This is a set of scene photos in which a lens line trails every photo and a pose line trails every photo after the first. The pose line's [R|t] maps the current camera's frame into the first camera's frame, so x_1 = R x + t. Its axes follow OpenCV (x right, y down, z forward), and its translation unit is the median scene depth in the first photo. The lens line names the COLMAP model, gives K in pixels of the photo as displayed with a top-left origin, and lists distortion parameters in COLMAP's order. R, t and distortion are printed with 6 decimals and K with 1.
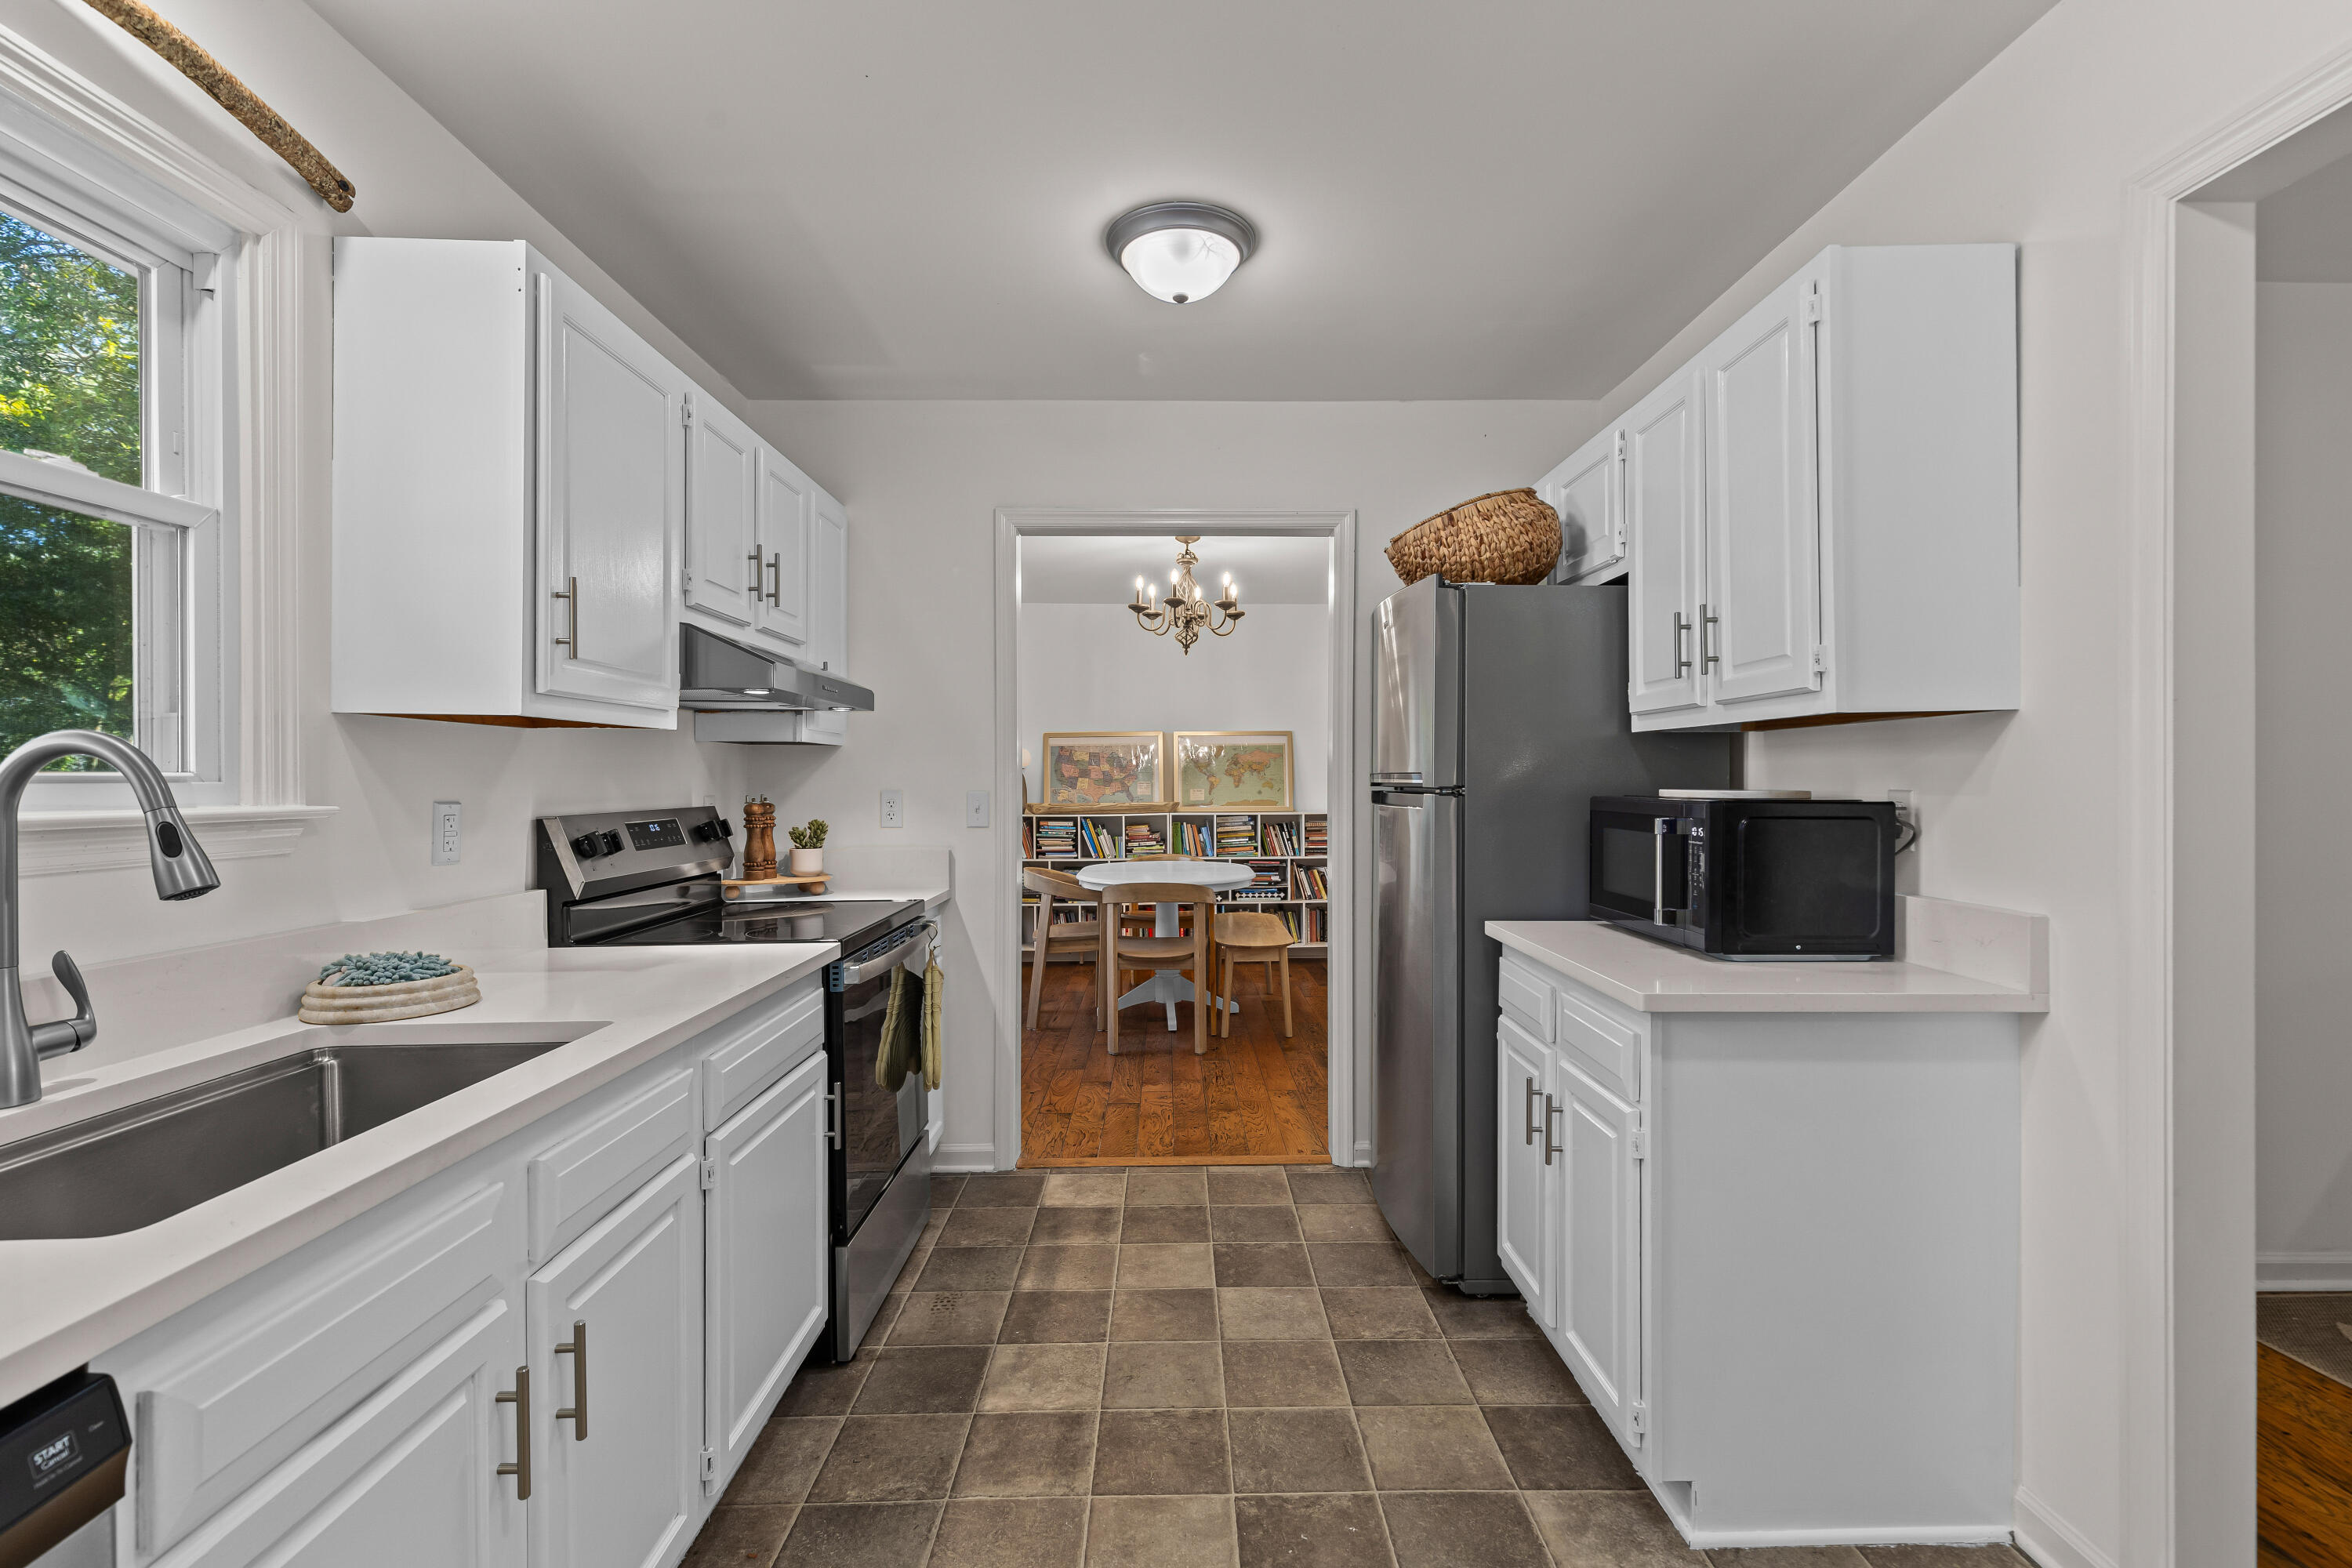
lens RADIAL K [[1056.4, 0, 1186.3], [0, 1056.4, 779.9], [0, 0, 1]] dist [0.007603, -0.002777]
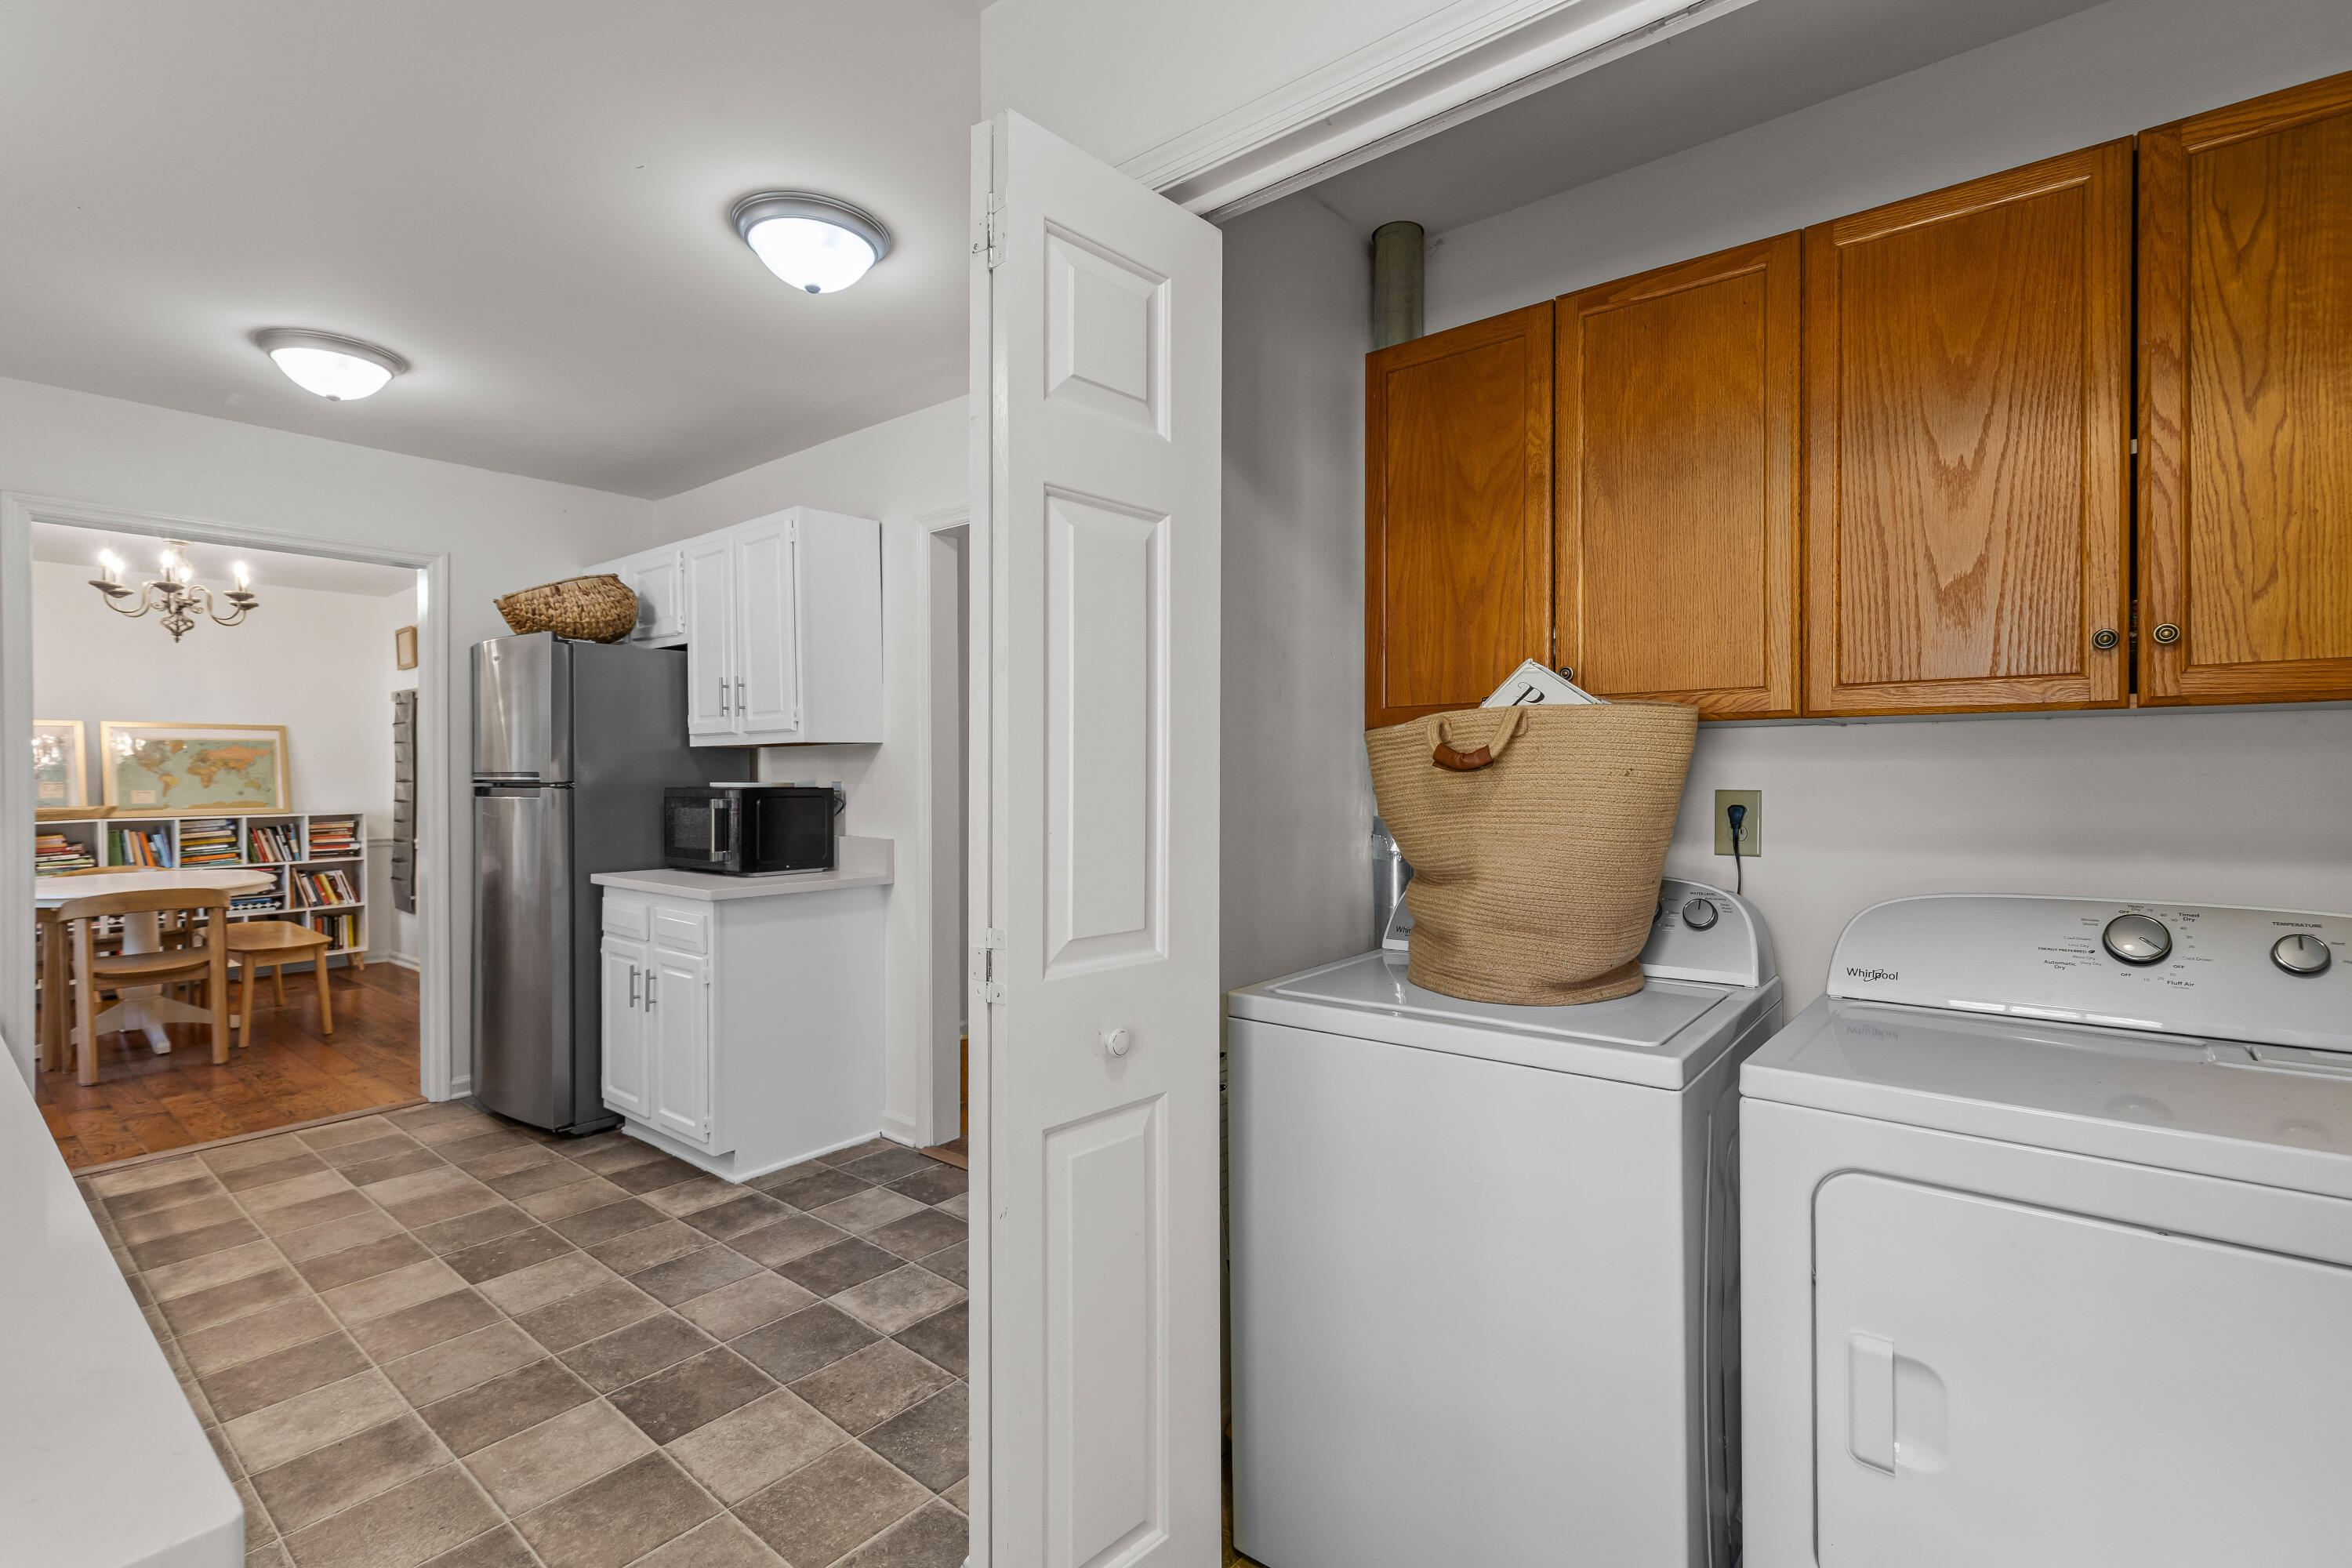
lens RADIAL K [[1056.4, 0, 1176.8], [0, 1056.4, 784.5], [0, 0, 1]] dist [0.007603, -0.002777]
pose [[0.646423, -0.008202, 0.762935, -0.318867], [0.003686, 0.999964, 0.007626, 0.001686], [-0.762970, -0.002118, 0.646430, -0.580839]]
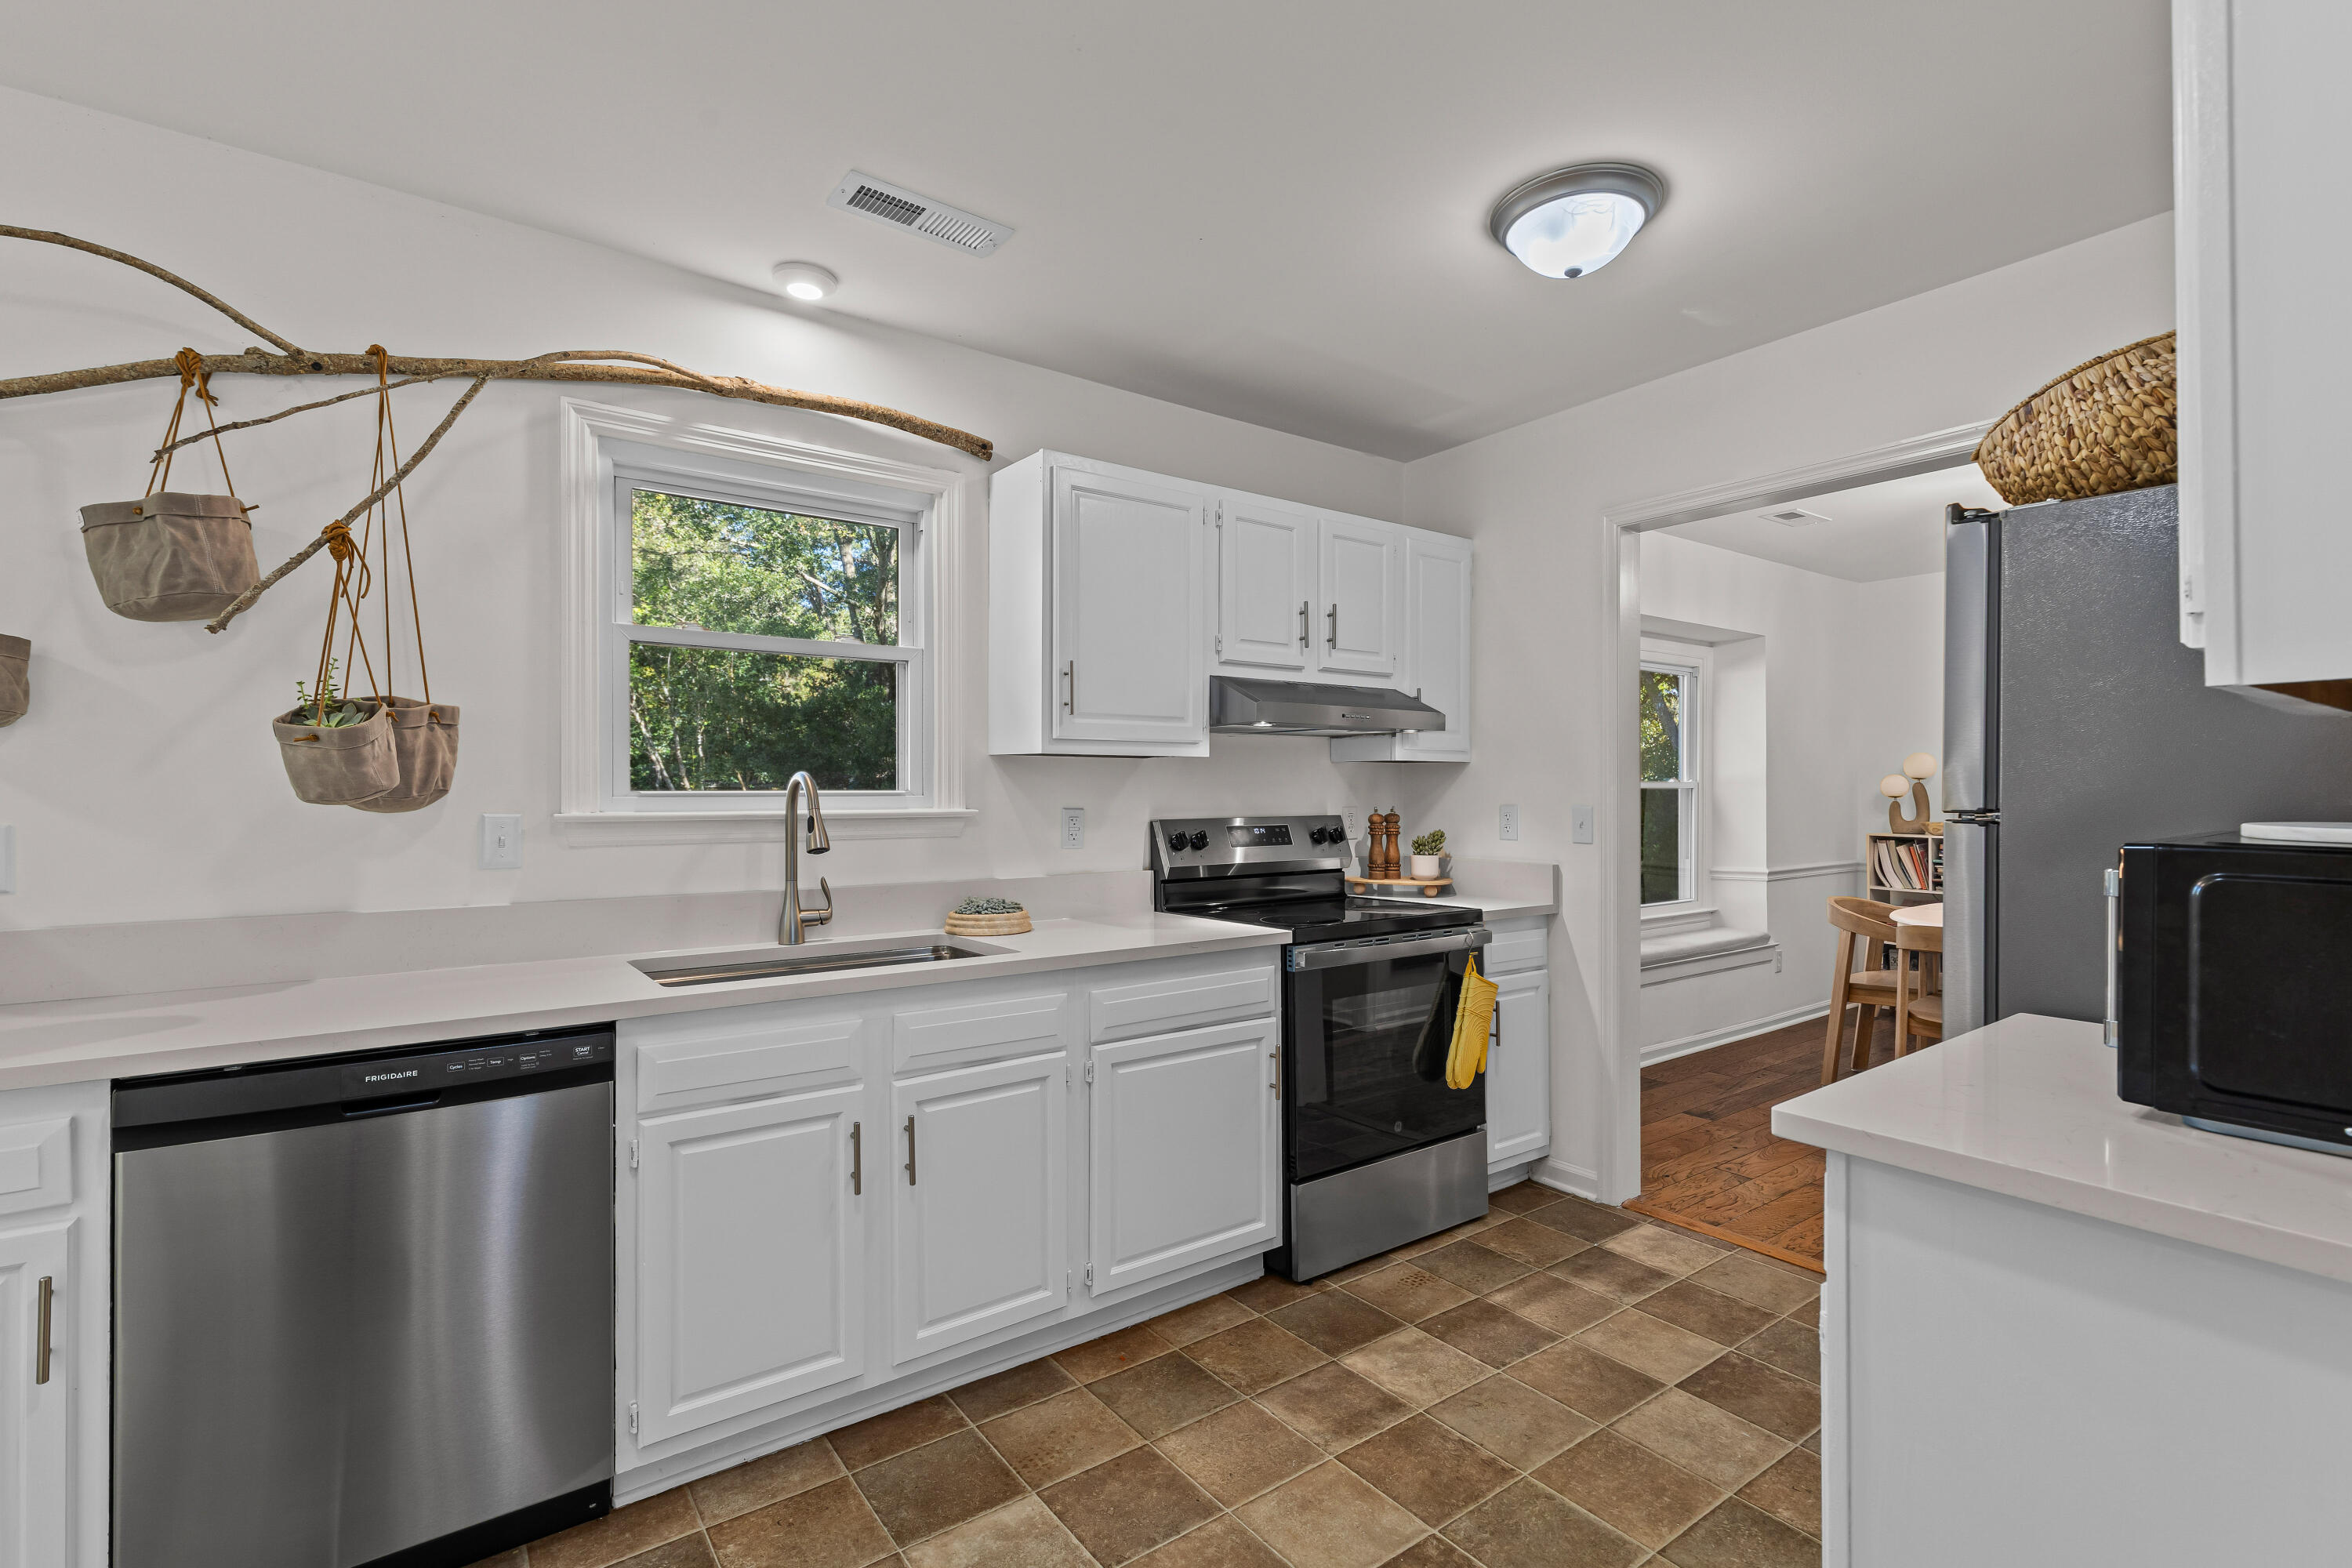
lens RADIAL K [[1056.4, 0, 1178.4], [0, 1056.4, 793.4], [0, 0, 1]] dist [0.007603, -0.002777]
pose [[0.581368, 0.005034, -0.813625, 0.535504], [-0.001967, 0.999987, 0.004782, -0.007374], [0.813639, -0.001179, 0.581370, 0.184352]]
